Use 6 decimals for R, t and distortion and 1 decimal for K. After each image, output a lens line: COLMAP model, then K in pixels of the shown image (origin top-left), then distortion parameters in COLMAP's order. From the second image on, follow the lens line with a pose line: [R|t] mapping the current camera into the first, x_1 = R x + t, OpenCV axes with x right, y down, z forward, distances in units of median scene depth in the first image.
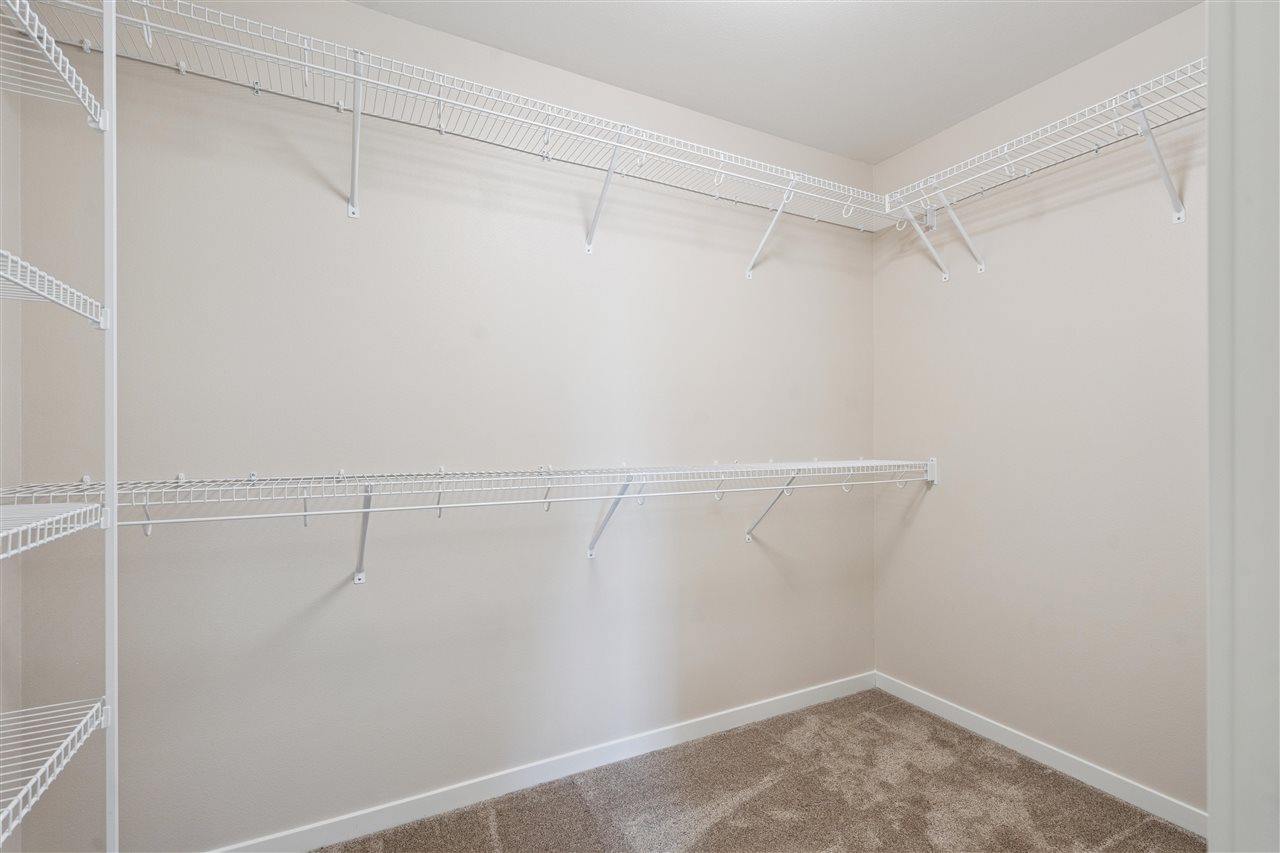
lens RADIAL K [[578.7, 0, 645.5], [0, 578.7, 424.7], [0, 0, 1]] dist [-0.003582, -0.000819]
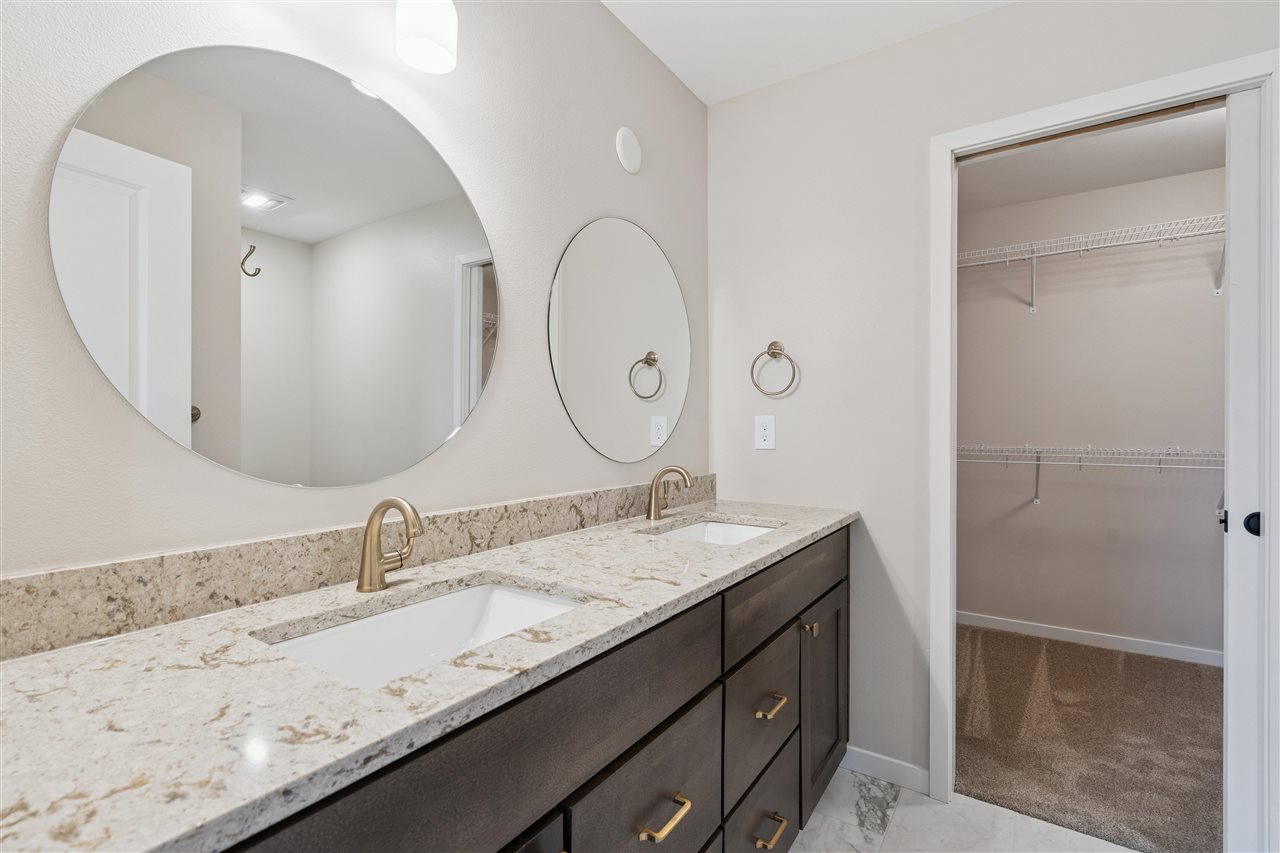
lens RADIAL K [[578.7, 0, 643.5], [0, 578.7, 422.8], [0, 0, 1]] dist [-0.003582, -0.000819]
pose [[0.464373, 0.000972, -0.885639, 0.592383], [0.000137, 0.999999, 0.001169, 0.003460], [0.885640, -0.000665, 0.464373, -1.034898]]
